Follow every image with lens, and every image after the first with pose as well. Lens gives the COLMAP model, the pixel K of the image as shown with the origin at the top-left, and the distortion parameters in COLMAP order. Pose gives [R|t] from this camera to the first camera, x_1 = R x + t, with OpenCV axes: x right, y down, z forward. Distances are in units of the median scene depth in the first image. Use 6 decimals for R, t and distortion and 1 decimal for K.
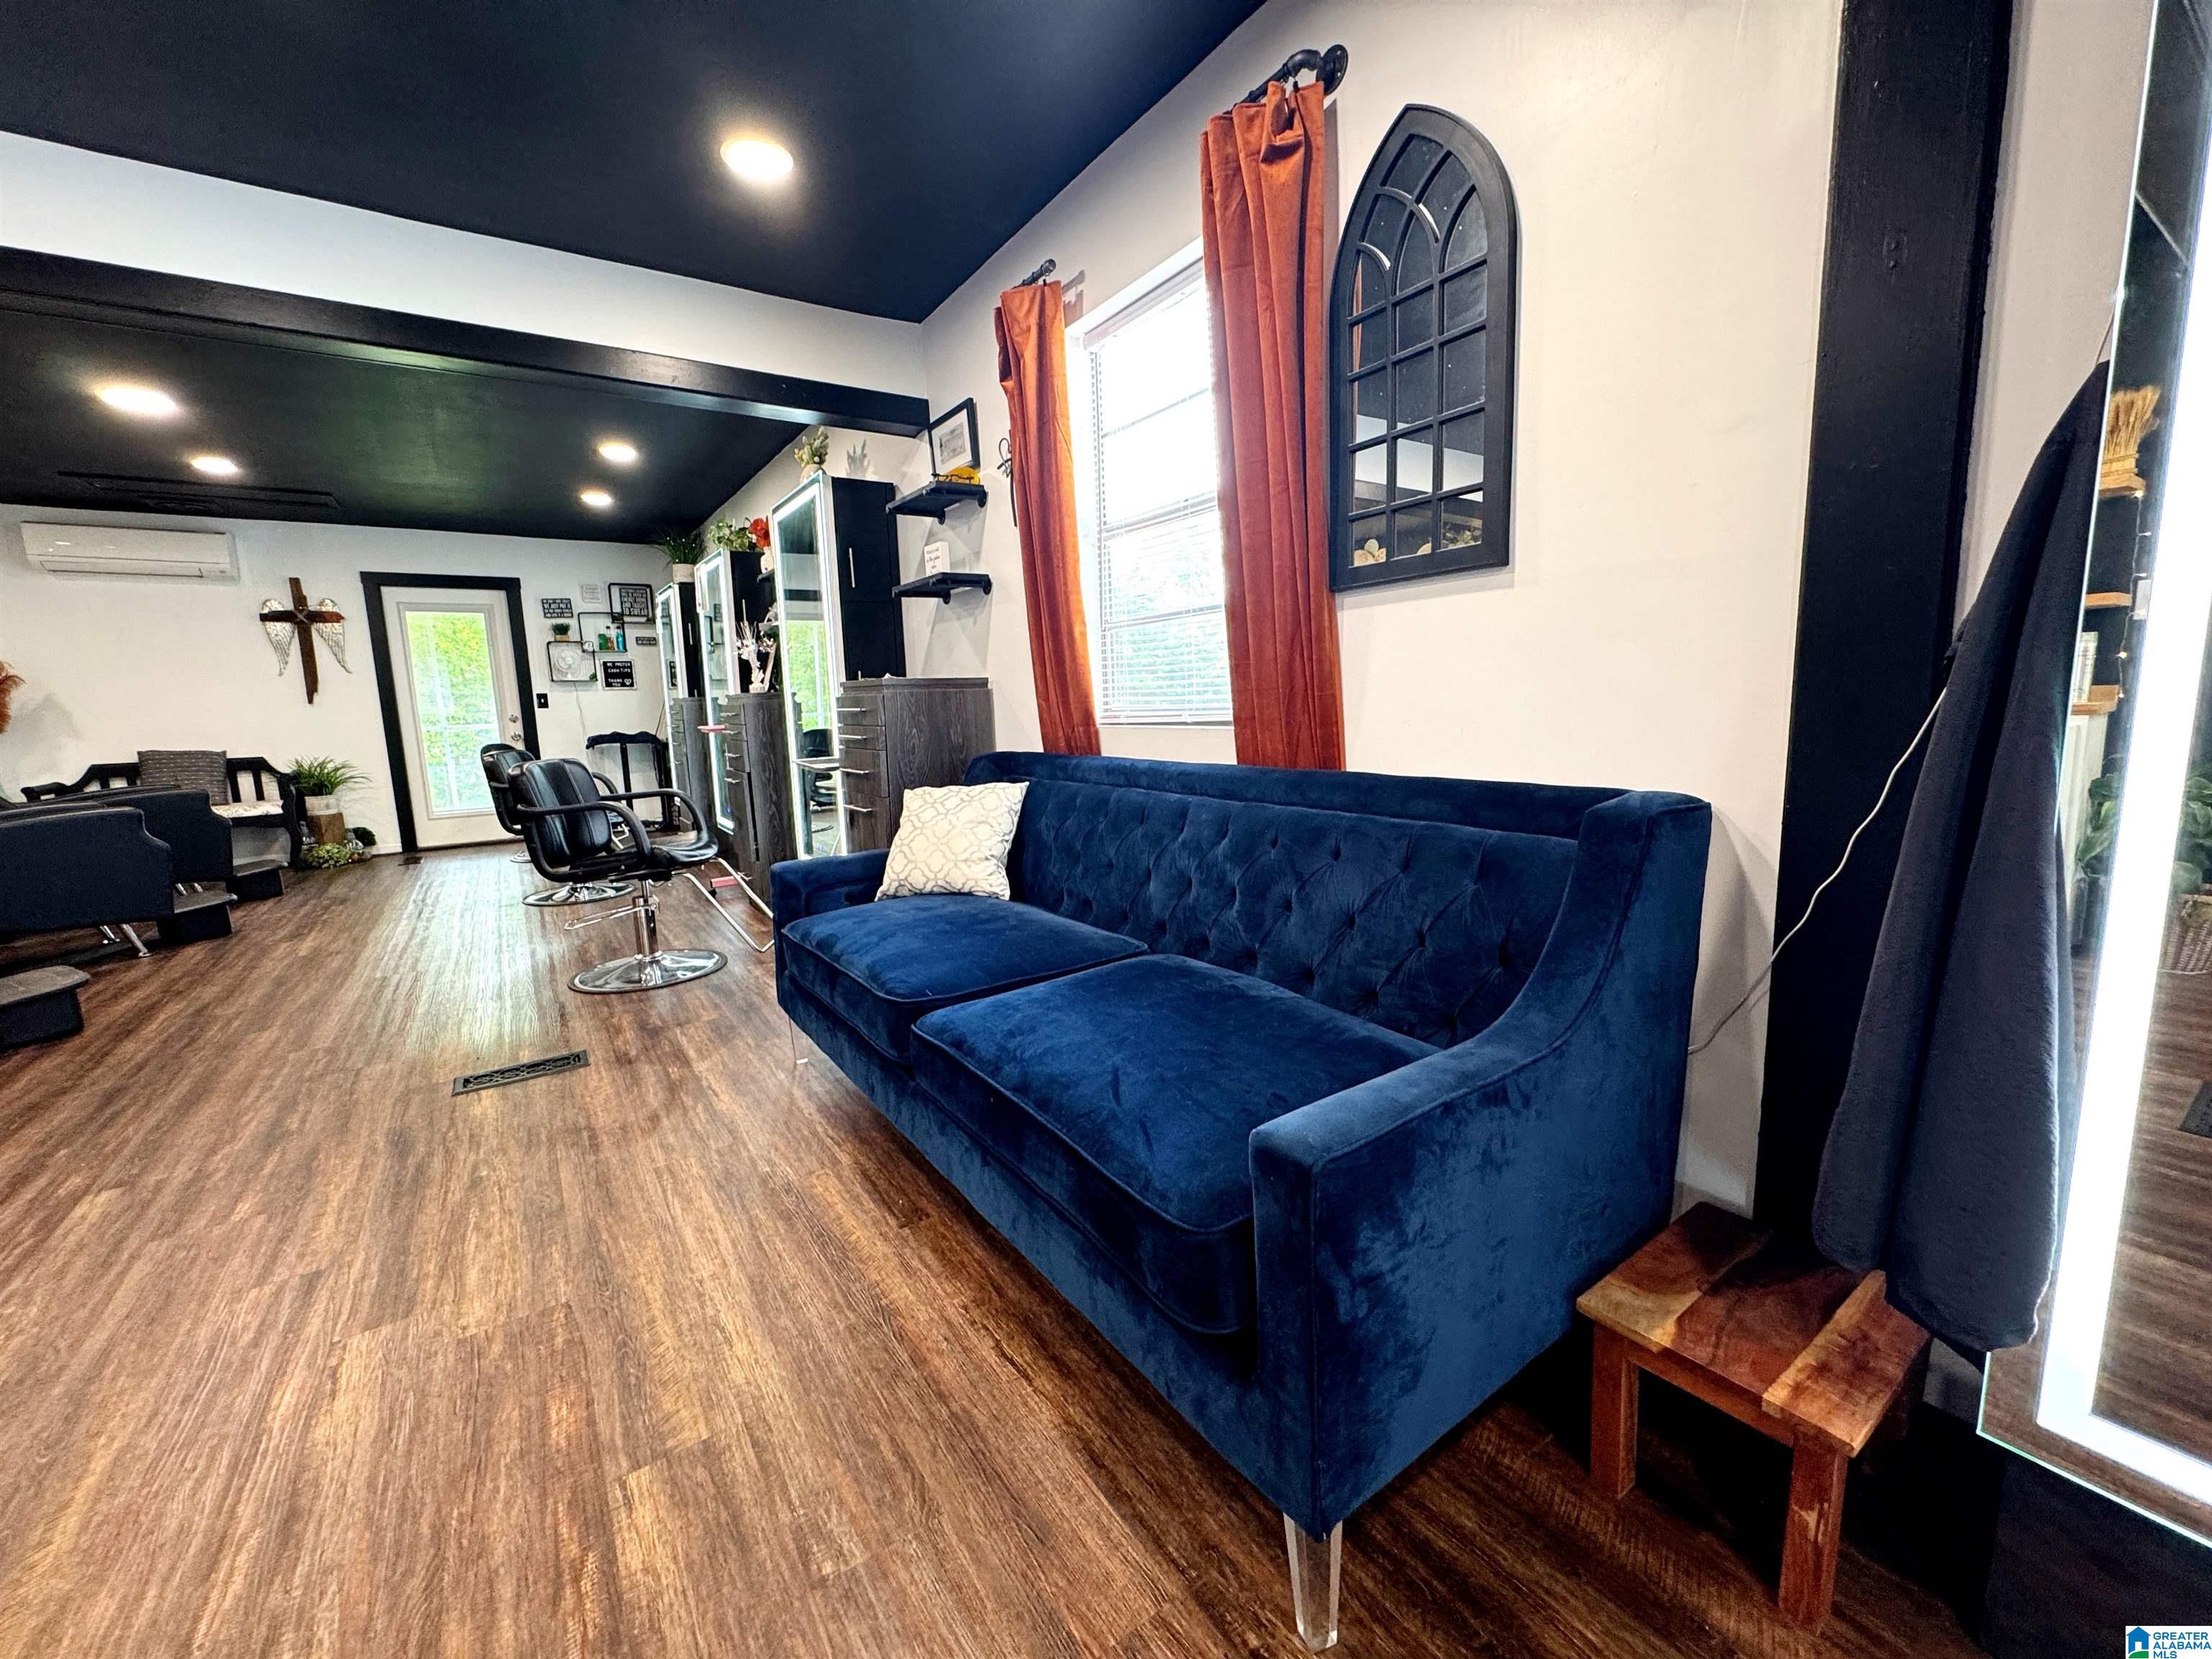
lens RADIAL K [[885.0, 0, 1103.8], [0, 885.0, 827.8], [0, 0, 1]] dist [-0.003666, 0.000585]
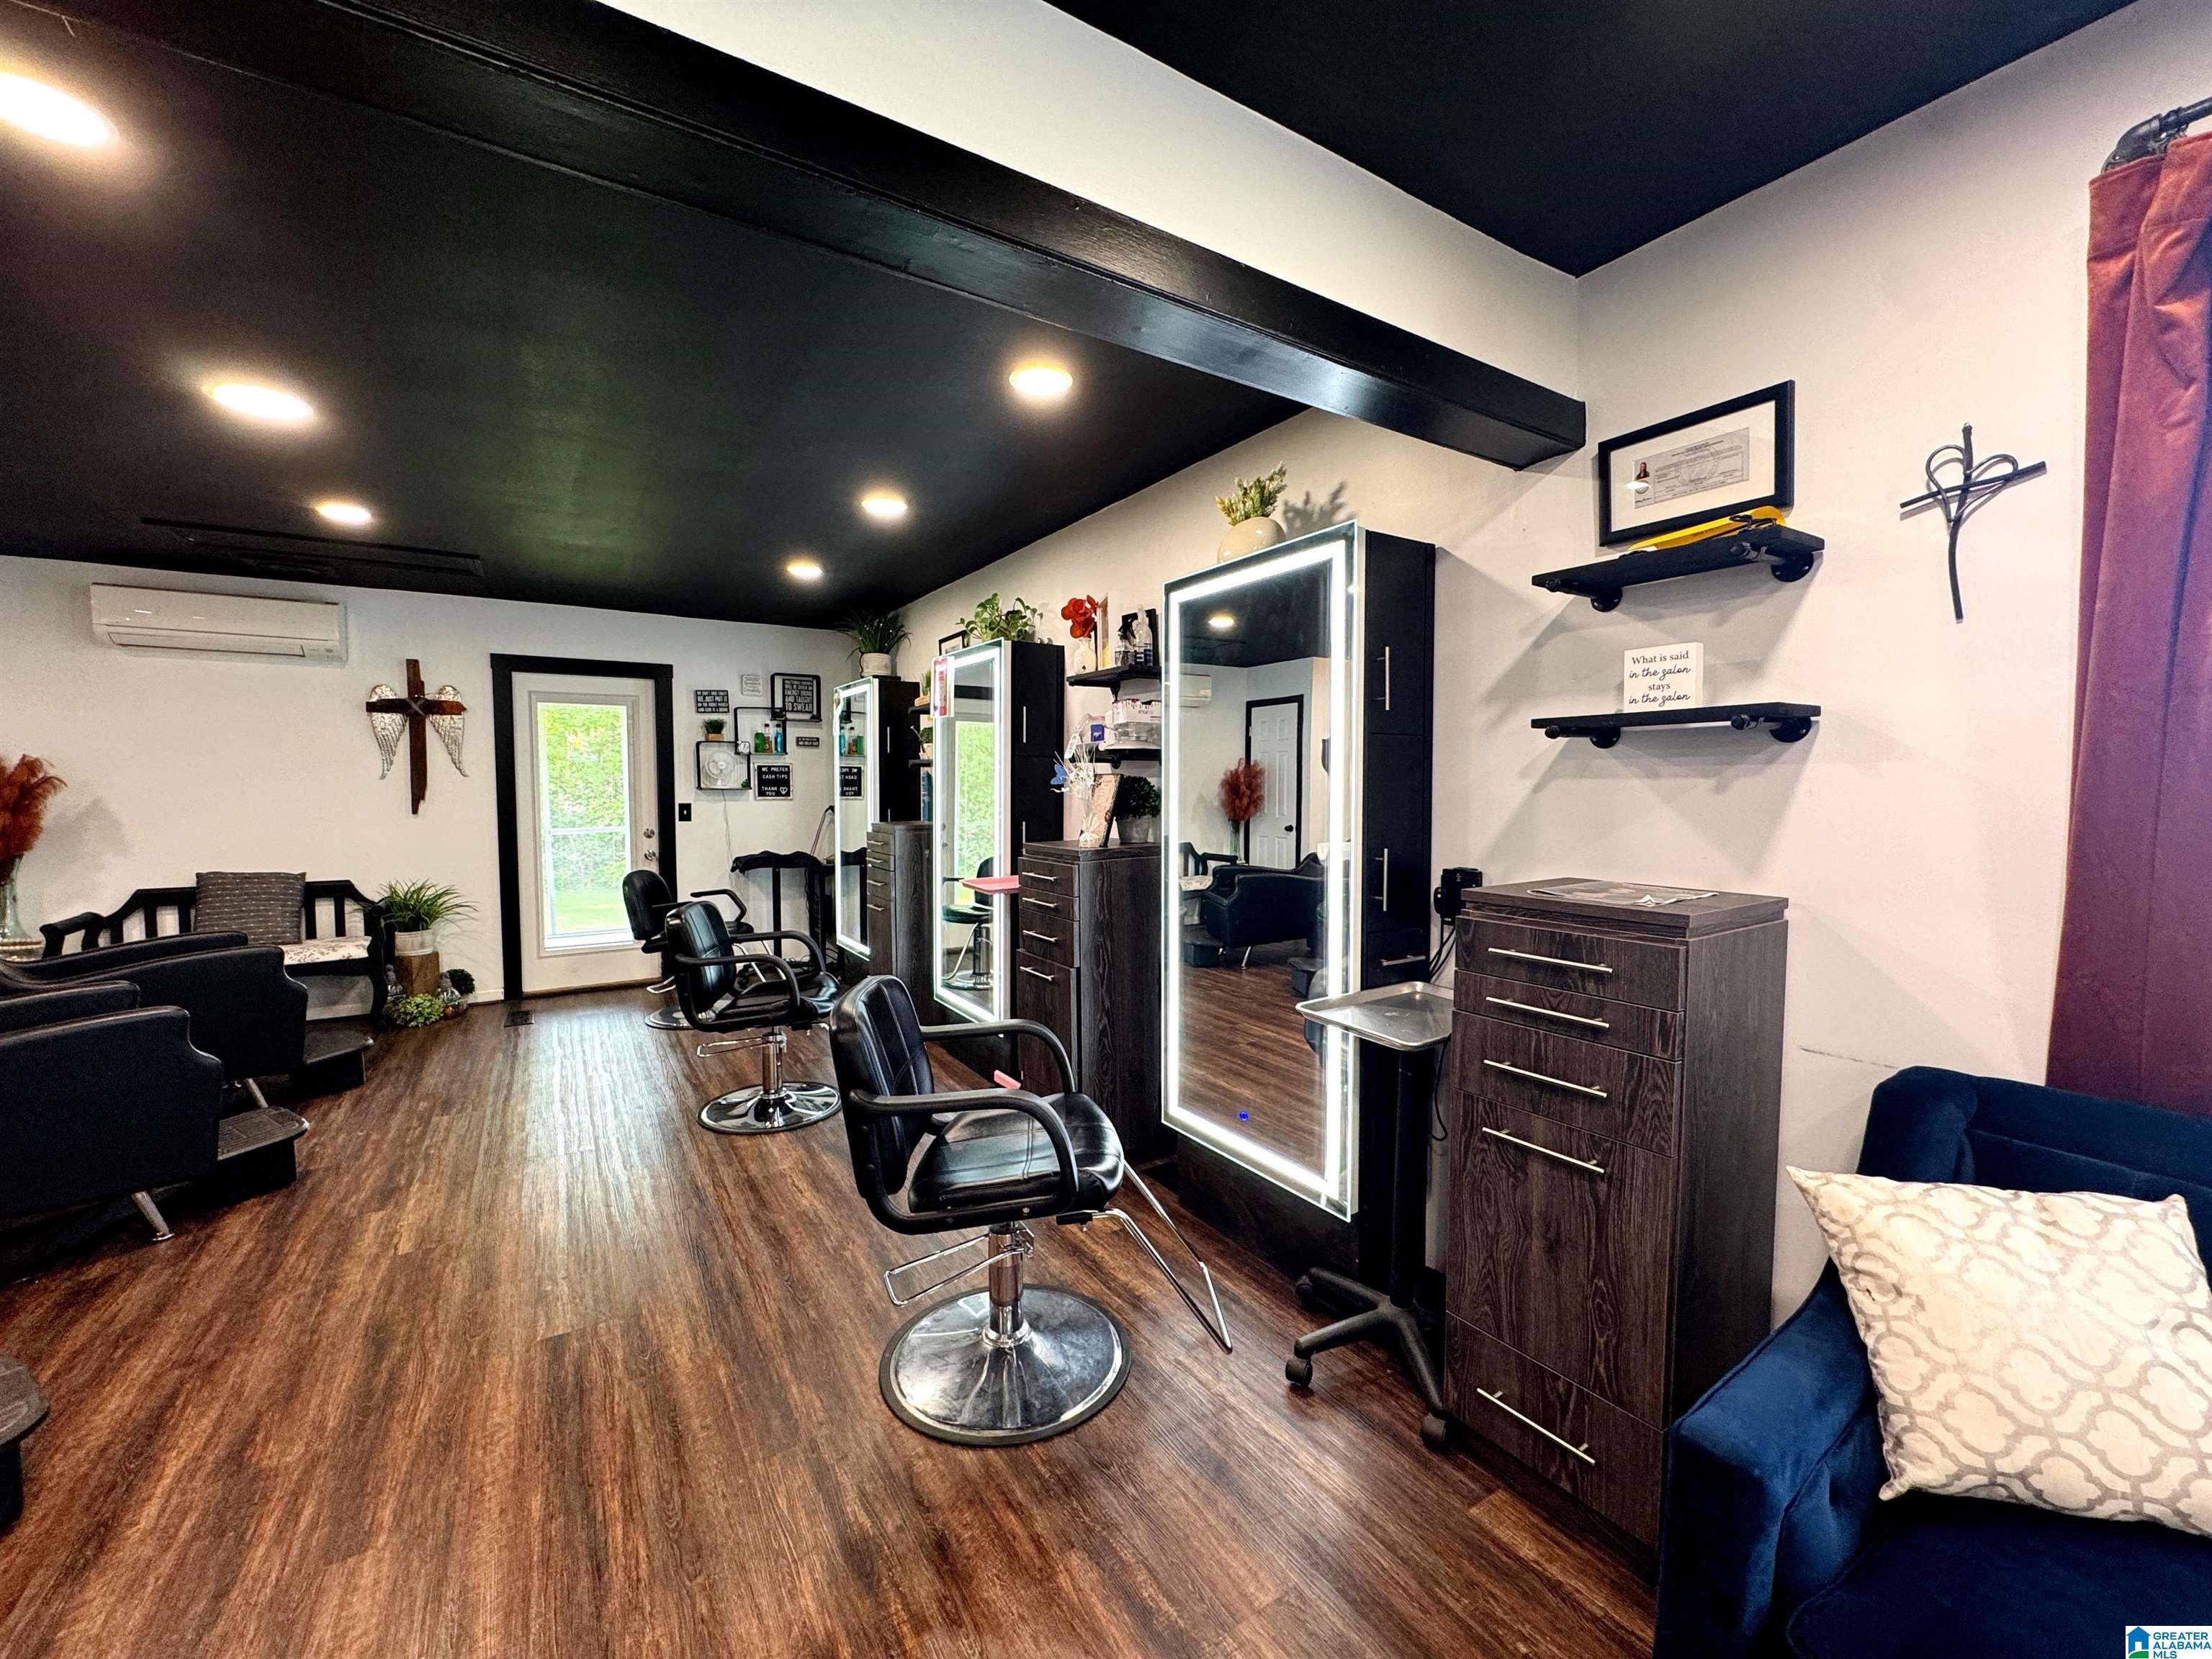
lens RADIAL K [[885.0, 0, 1102.0], [0, 885.0, 827.5], [0, 0, 1]] dist [-0.003666, 0.000585]
pose [[0.999020, 0.029146, -0.033323, -0.253127], [-0.032251, 0.994783, -0.096782, -0.071784], [0.030328, 0.097762, 0.994748, 0.227860]]
